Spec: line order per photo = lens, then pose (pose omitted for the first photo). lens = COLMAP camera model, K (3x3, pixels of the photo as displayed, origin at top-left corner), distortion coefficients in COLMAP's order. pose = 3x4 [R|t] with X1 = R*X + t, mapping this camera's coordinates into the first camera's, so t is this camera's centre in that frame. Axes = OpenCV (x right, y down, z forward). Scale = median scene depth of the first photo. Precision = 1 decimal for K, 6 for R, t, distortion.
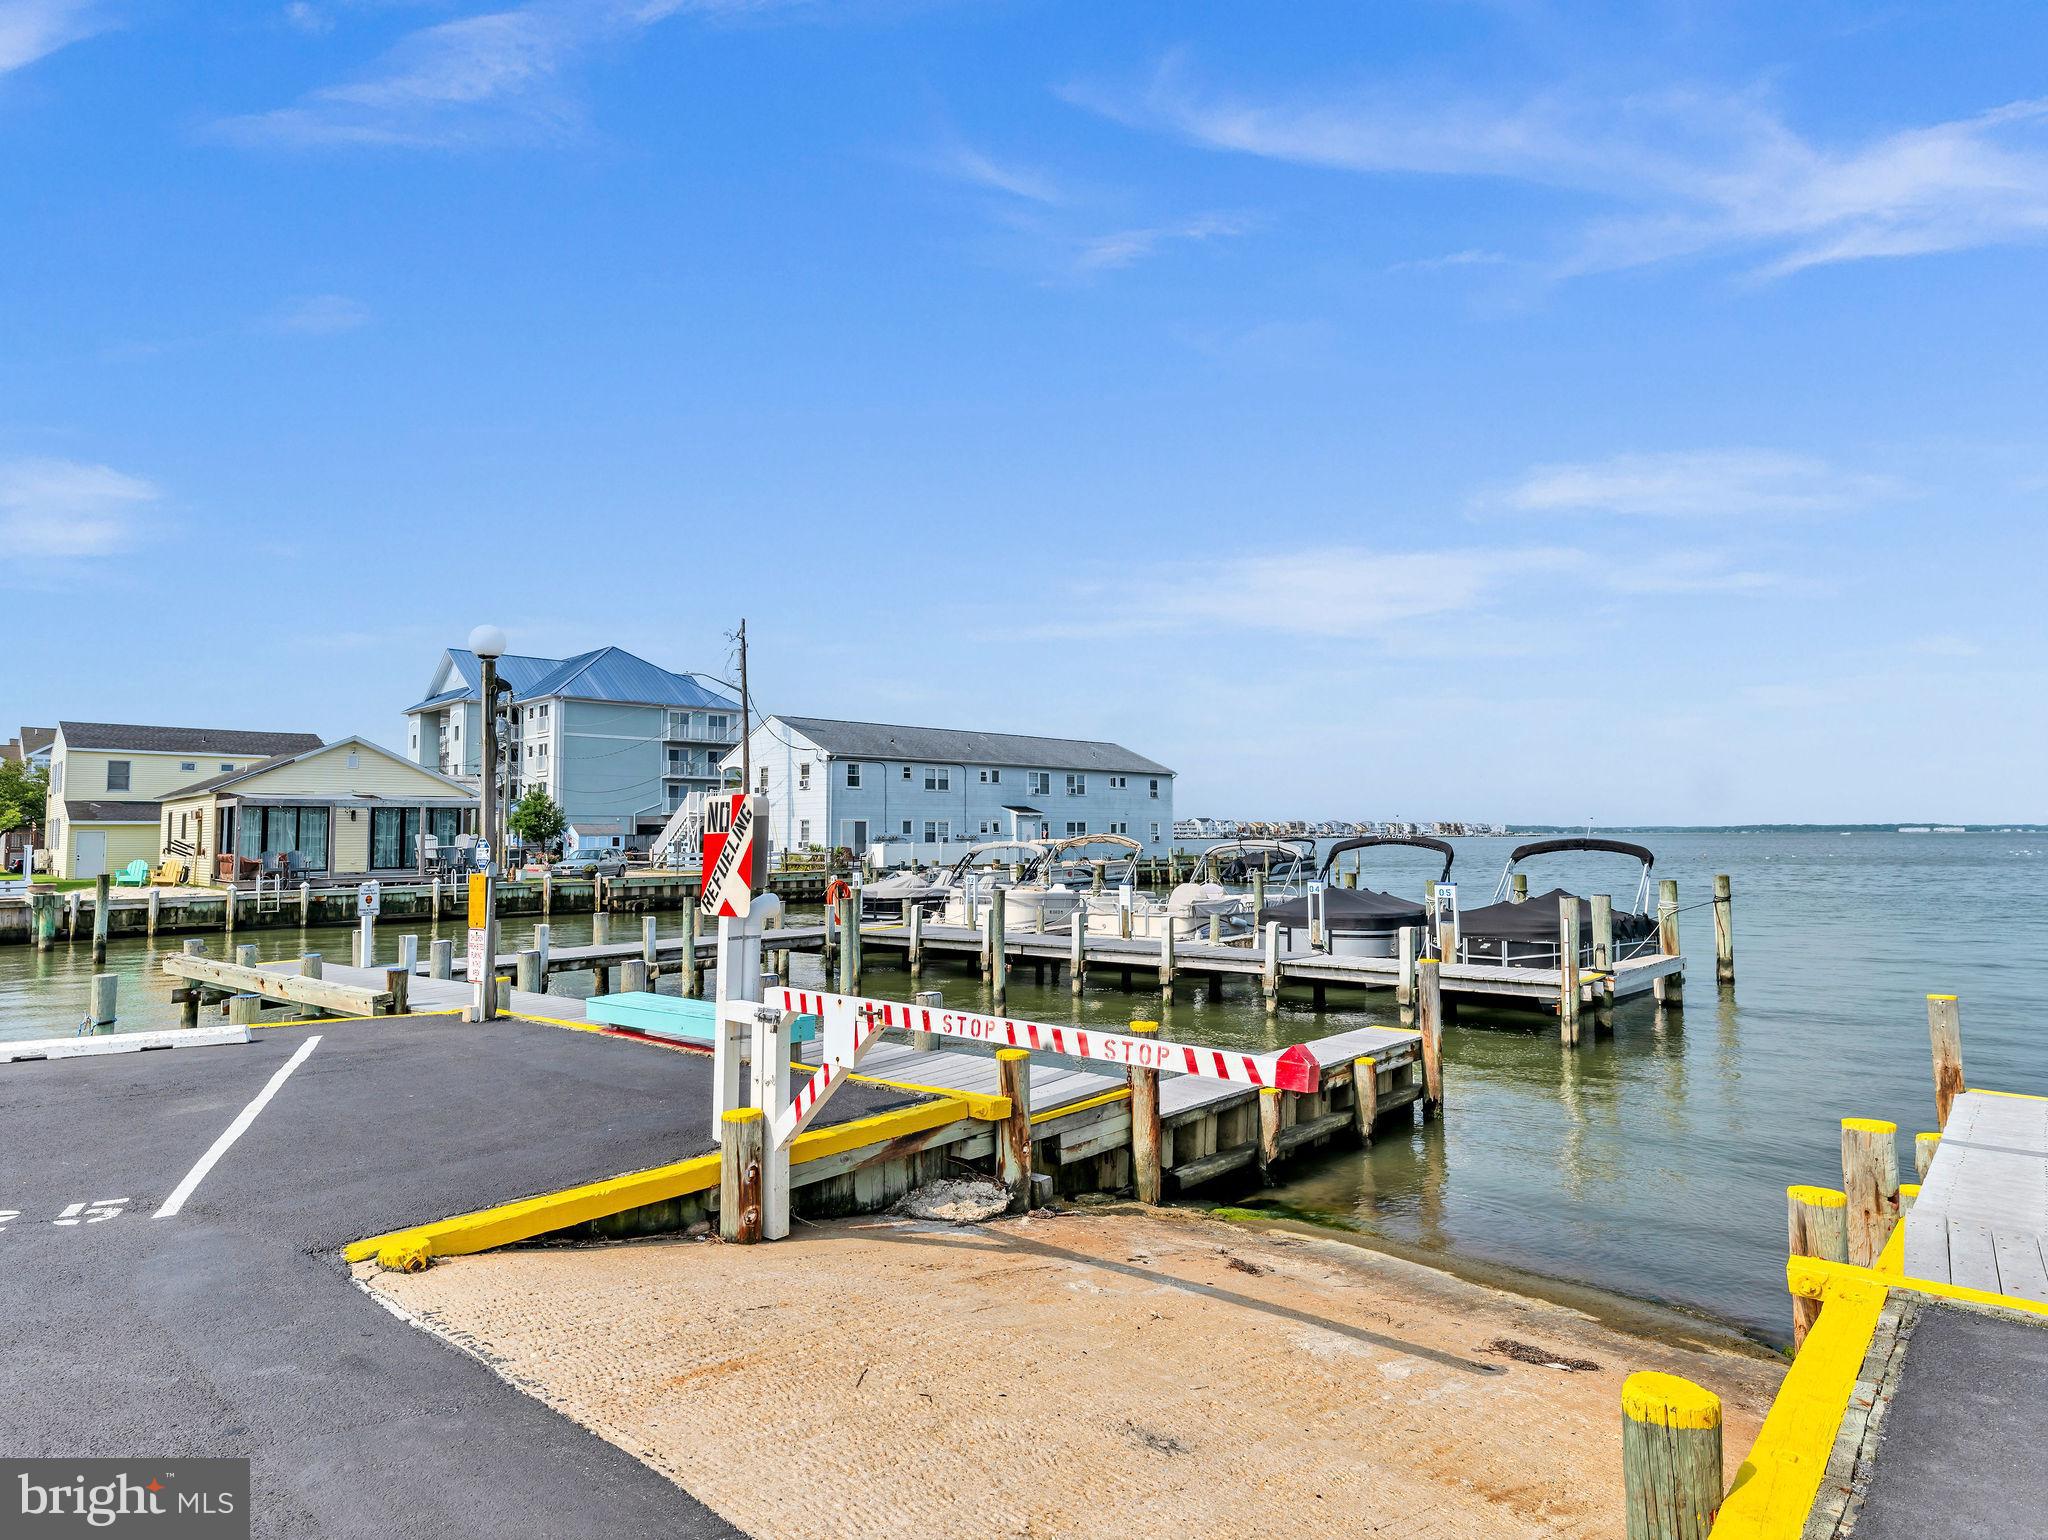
lens RADIAL K [[1123.5, 0, 1024.0], [0, 1123.5, 770.0], [0, 0, 1]] dist [0.007516, -0.000269]
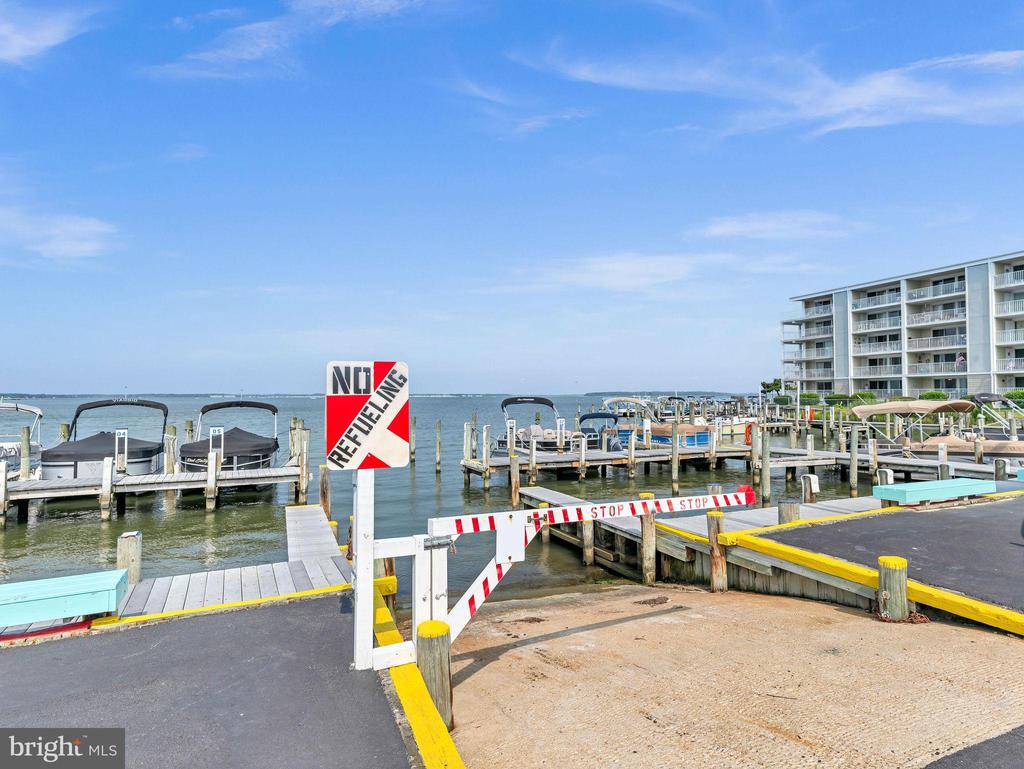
lens RADIAL K [[575.6, 0, 512.0], [0, 575.6, 384.5], [0, 0, 1]] dist [0.005376, 0.000202]
pose [[0.429879, 0.022503, 0.902606, -0.633362], [-0.051839, 0.998655, -0.000209, 0.033584], [-0.901397, -0.046701, 0.430468, 0.546418]]
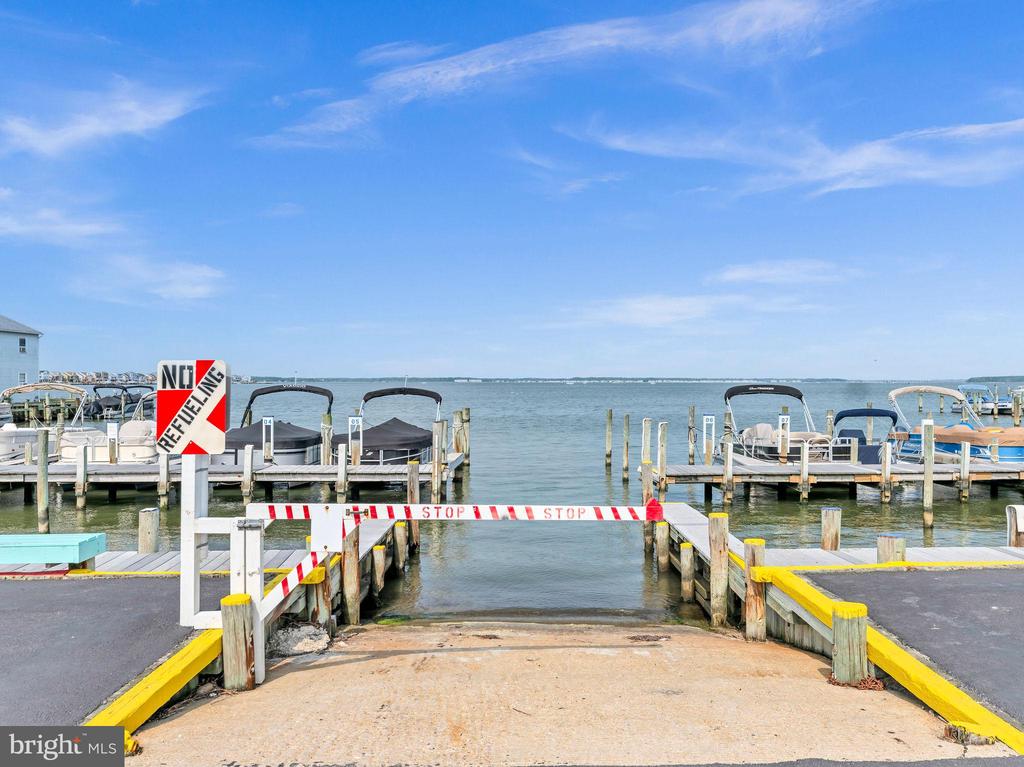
lens RADIAL K [[773.9, 0, 512.0], [0, 773.9, 383.5], [0, 0, 1]] dist [-0.020793, -0.001482]
pose [[0.748364, 0.004347, 0.663274, -0.502334], [-0.043163, 0.998178, 0.042157, -0.003360], [-0.661882, -0.060178, 0.747188, 0.089566]]
